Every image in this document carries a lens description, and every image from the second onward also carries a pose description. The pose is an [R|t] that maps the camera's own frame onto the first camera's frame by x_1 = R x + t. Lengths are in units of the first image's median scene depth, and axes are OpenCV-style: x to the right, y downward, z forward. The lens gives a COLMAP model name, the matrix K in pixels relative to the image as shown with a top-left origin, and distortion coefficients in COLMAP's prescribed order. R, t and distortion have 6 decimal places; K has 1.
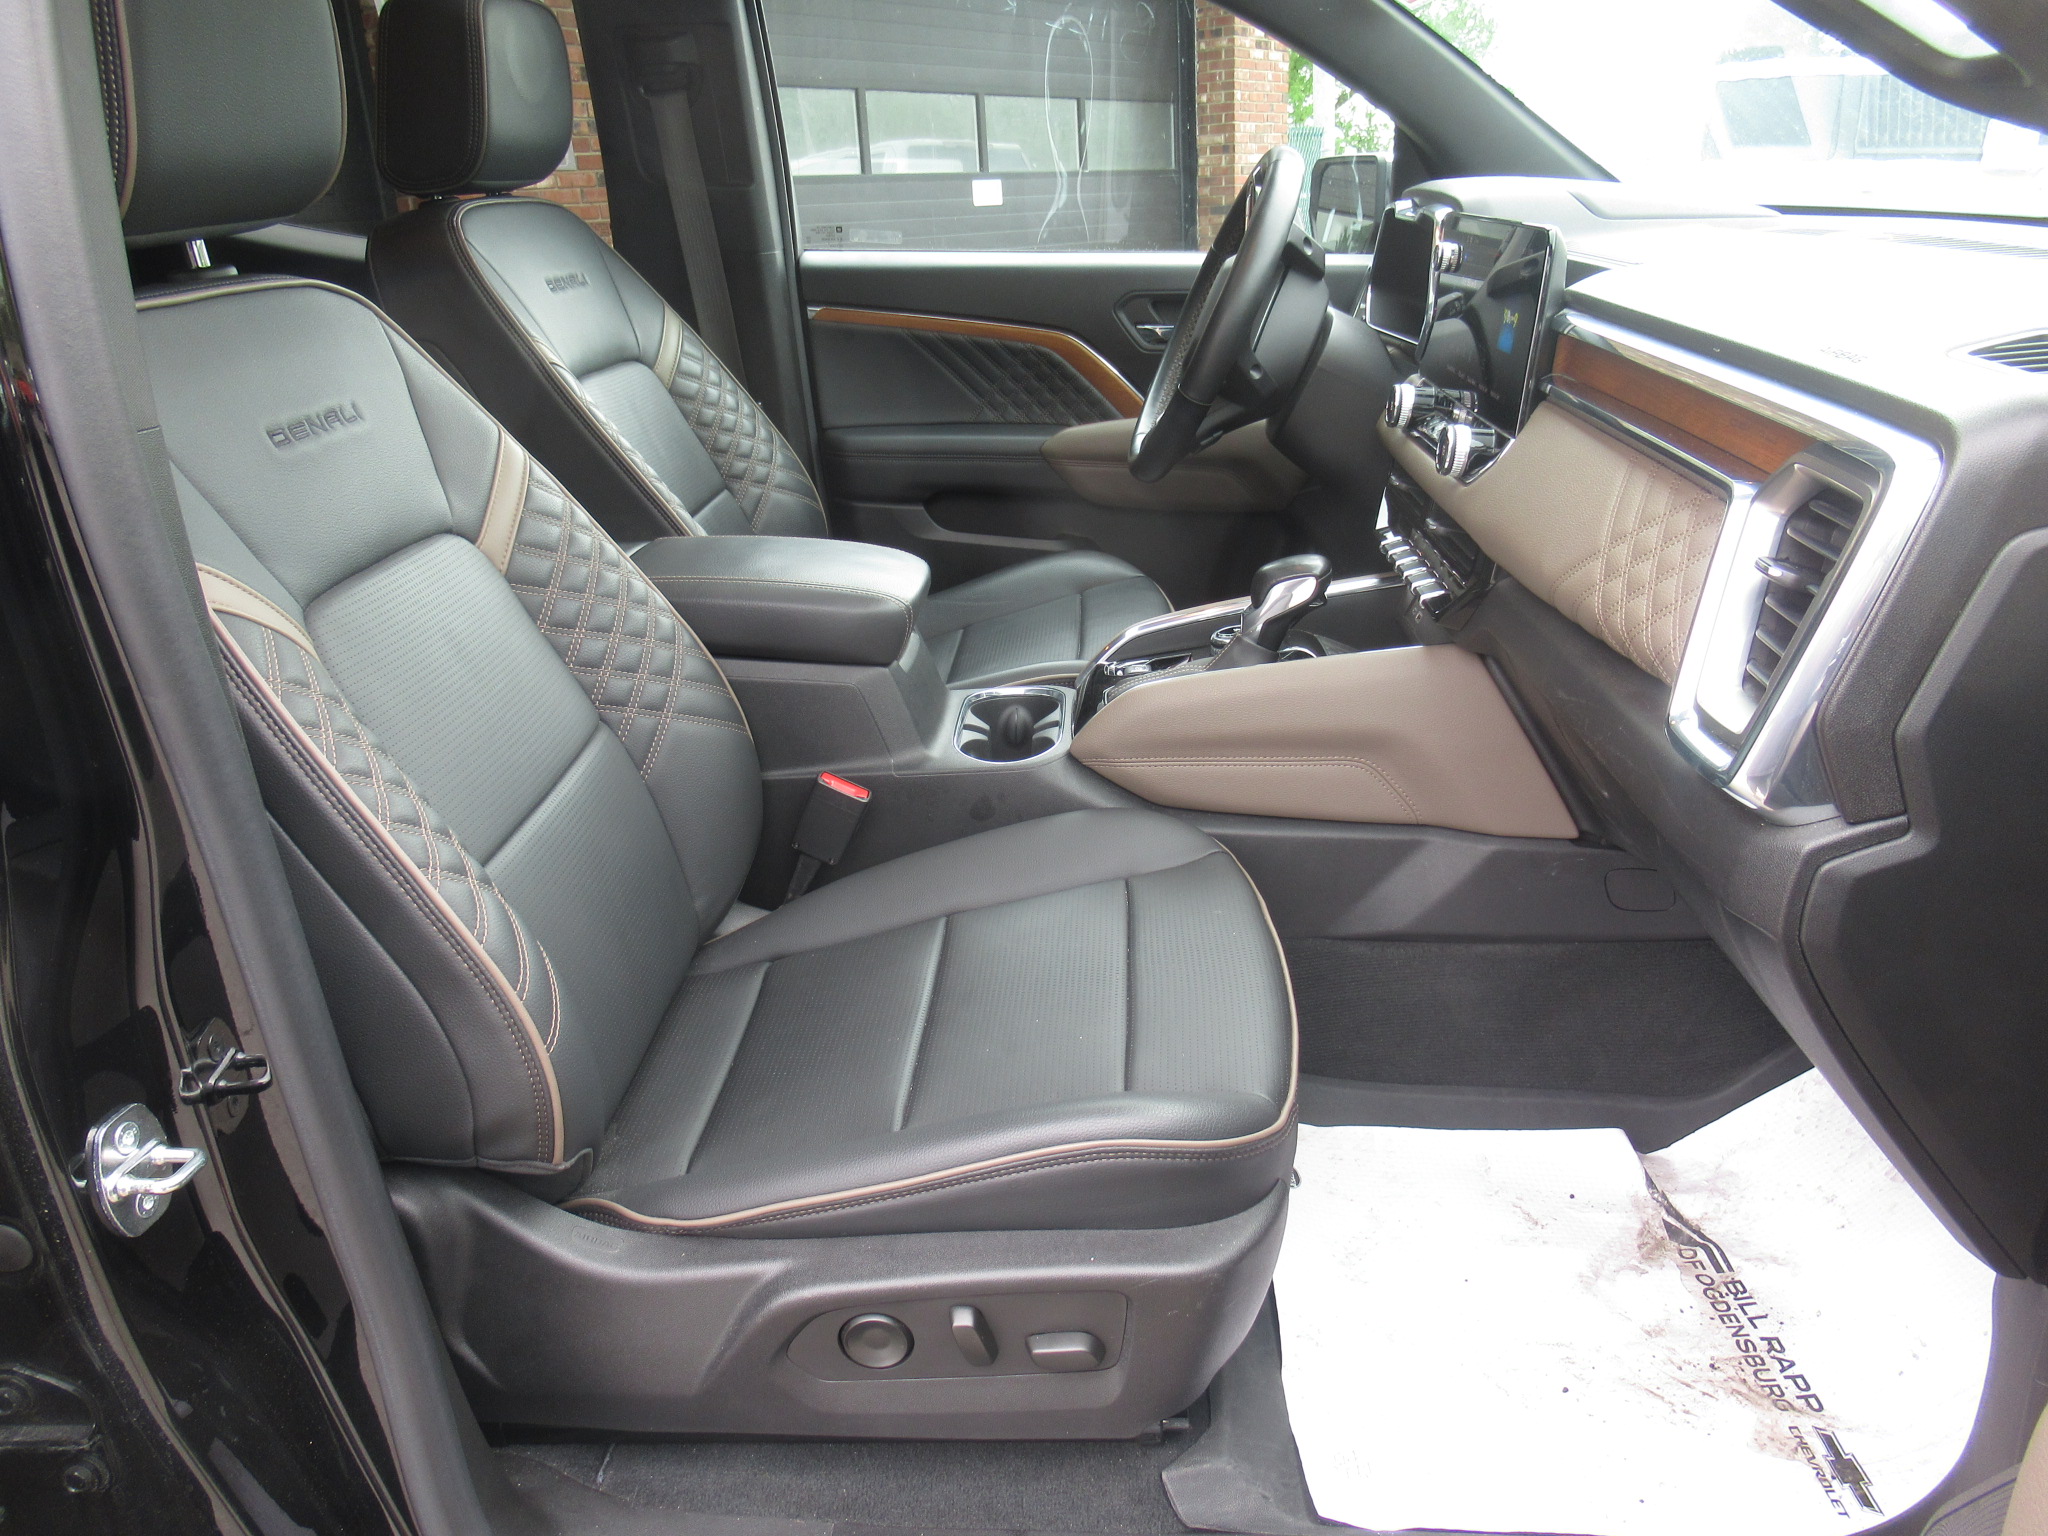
lens RADIAL K [[1537.5, 0, 1024.0], [0, 1537.5, 768.0], [0, 0, 1]] dist [0.003547, -0.002462]
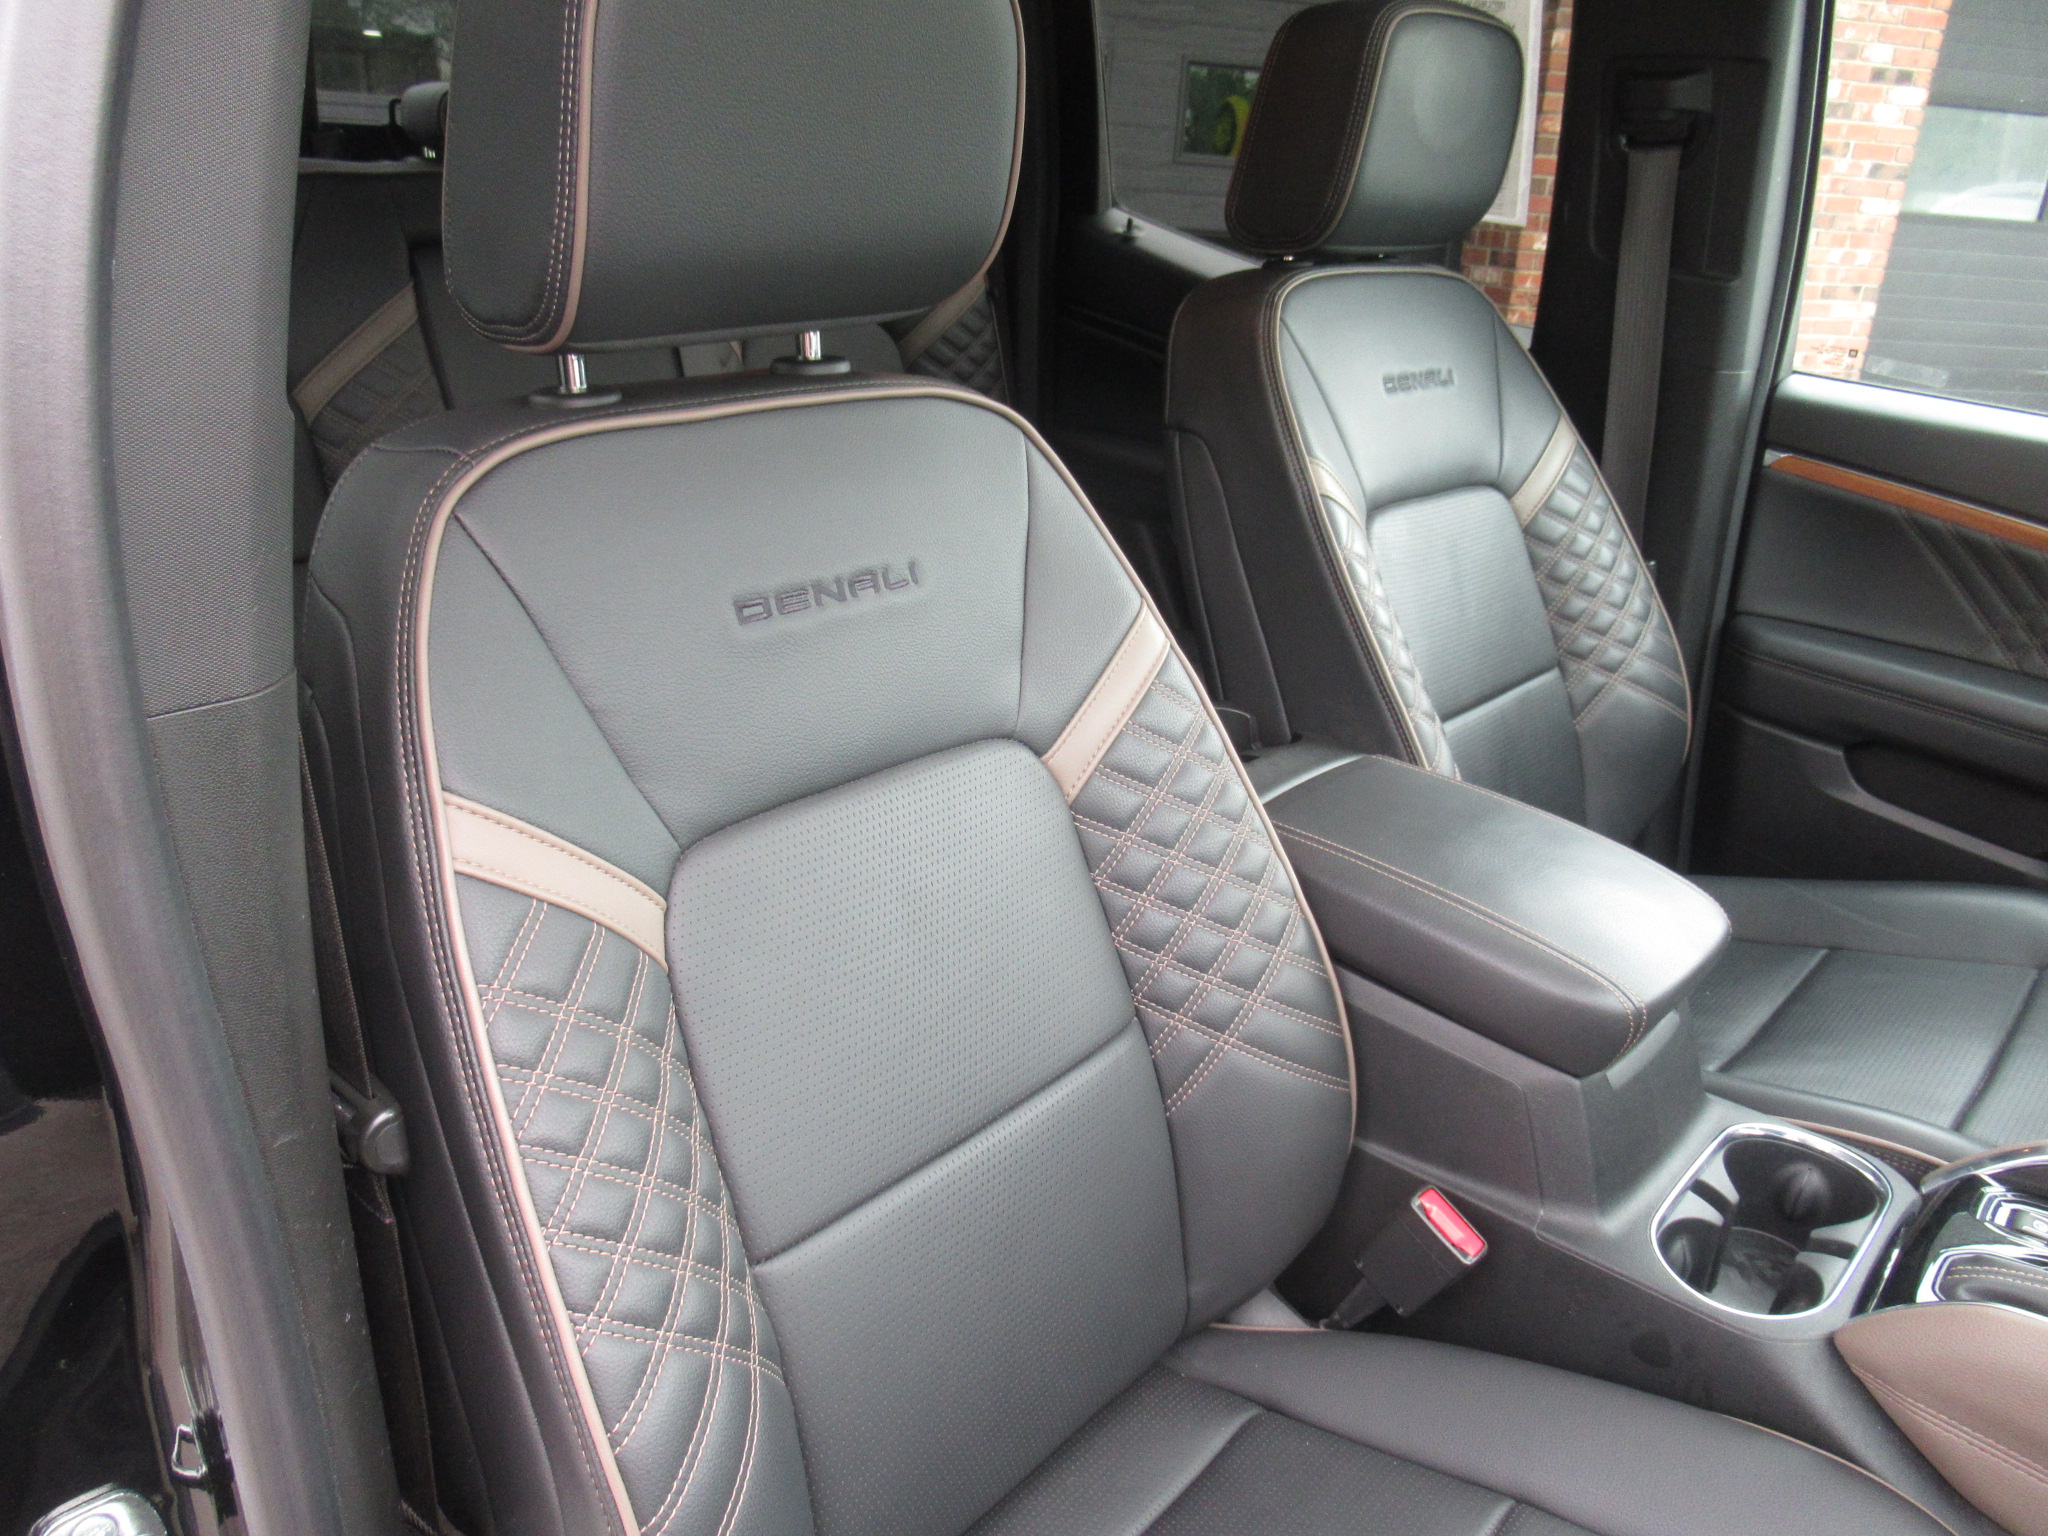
lens RADIAL K [[1537.5, 0, 1024.0], [0, 1537.5, 768.0], [0, 0, 1]] dist [0.003547, -0.002462]
pose [[0.780713, 0.311667, -0.541619, 0.038642], [-0.306725, 0.946274, 0.102393, -0.183211], [0.544433, 0.086189, 0.834365, 0.316028]]
